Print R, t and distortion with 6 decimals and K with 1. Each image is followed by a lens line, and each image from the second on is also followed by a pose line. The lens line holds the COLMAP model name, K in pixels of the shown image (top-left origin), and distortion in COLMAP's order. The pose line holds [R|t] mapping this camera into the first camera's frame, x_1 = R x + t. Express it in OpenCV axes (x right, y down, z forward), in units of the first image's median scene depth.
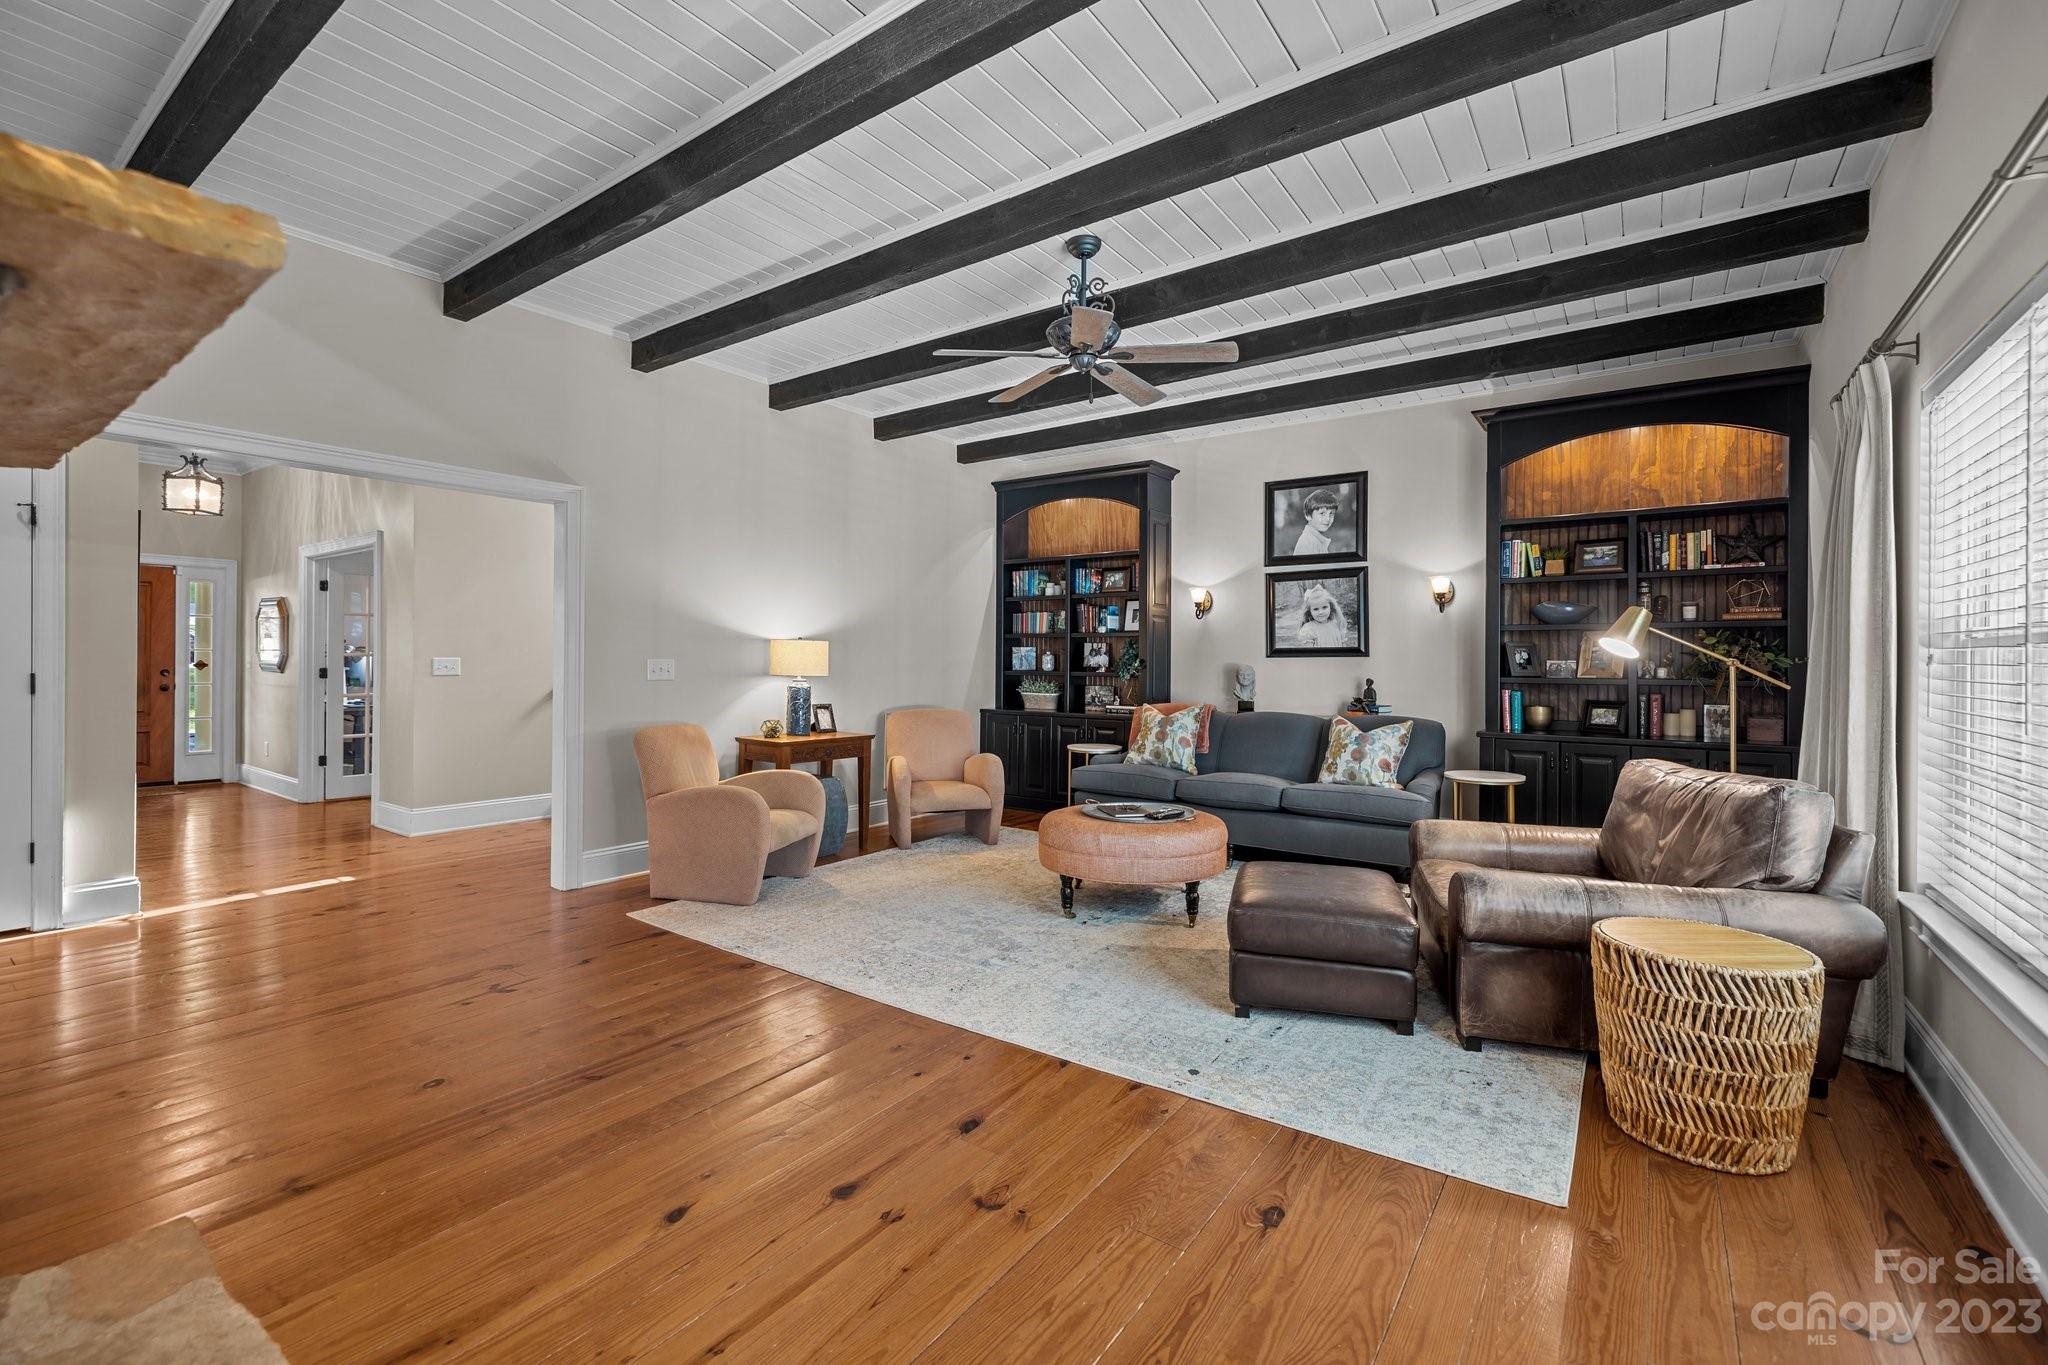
lens RADIAL K [[872.1, 0, 1028.7], [0, 872.1, 663.9], [0, 0, 1]] dist [-0.000192, -0.000739]
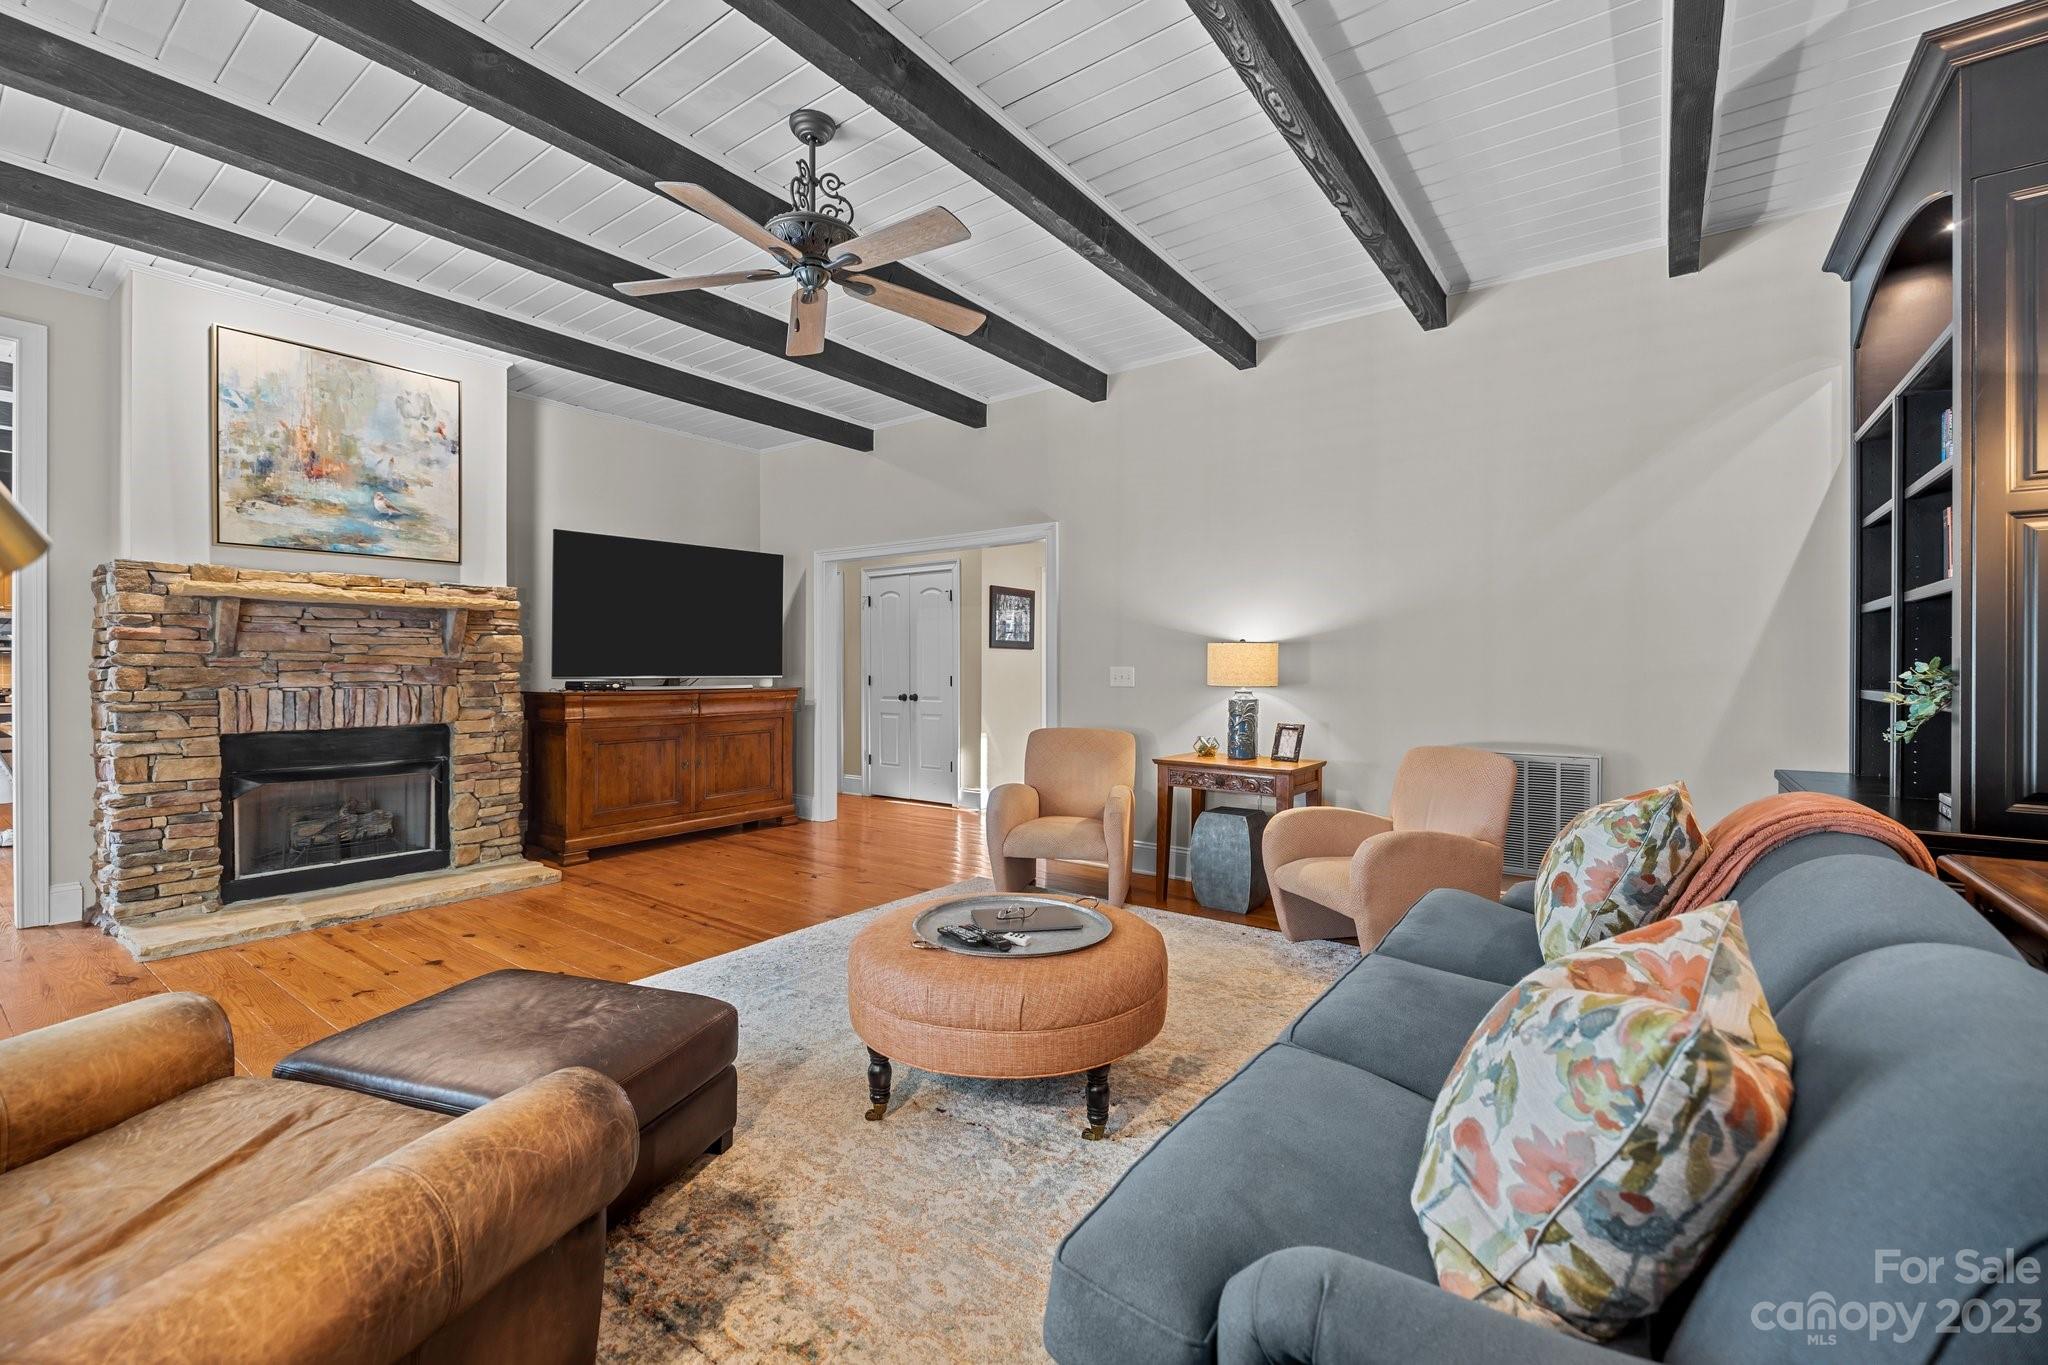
lens RADIAL K [[872.1, 0, 1008.4], [0, 872.1, 671.8], [0, 0, 1]] dist [-0.000192, -0.000739]
pose [[-0.025218, -0.001452, -0.999681, 0.578972], [-0.004972, 0.999987, -0.001327, 0.002687], [0.999670, 0.004937, -0.025225, 0.831460]]
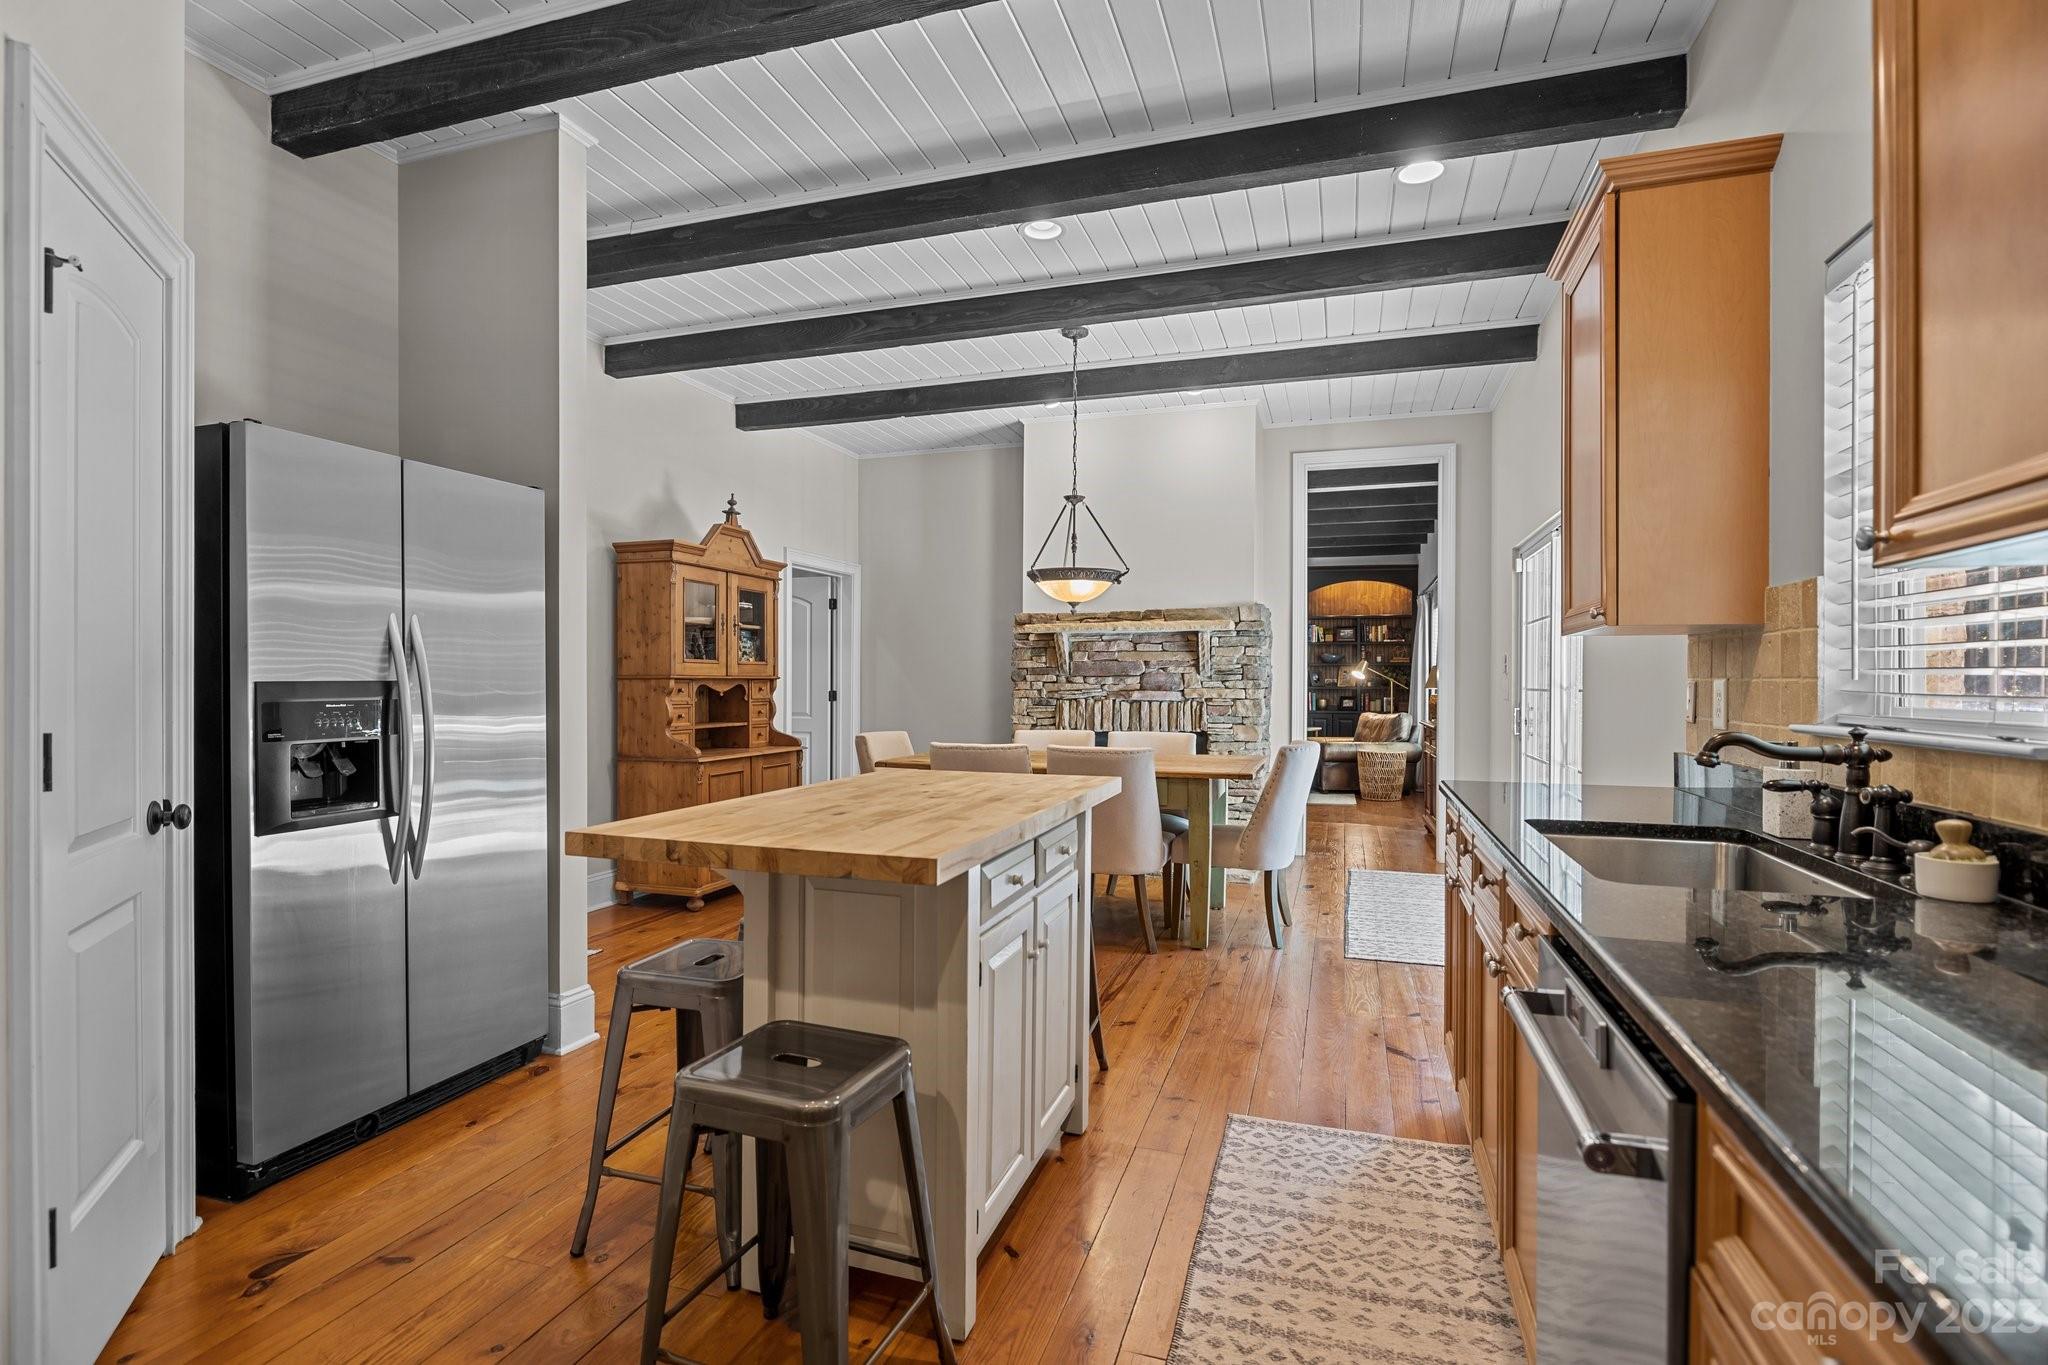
lens RADIAL K [[993.1, 0, 1029.2], [0, 993.1, 686.4], [0, 0, 1]] dist [-0.002227, -0.000046]
pose [[0.952370, -0.004833, 0.304907, -0.923150], [0.003831, 0.999985, 0.003886, 0.002891], [-0.304921, -0.002533, 0.952374, -1.217198]]
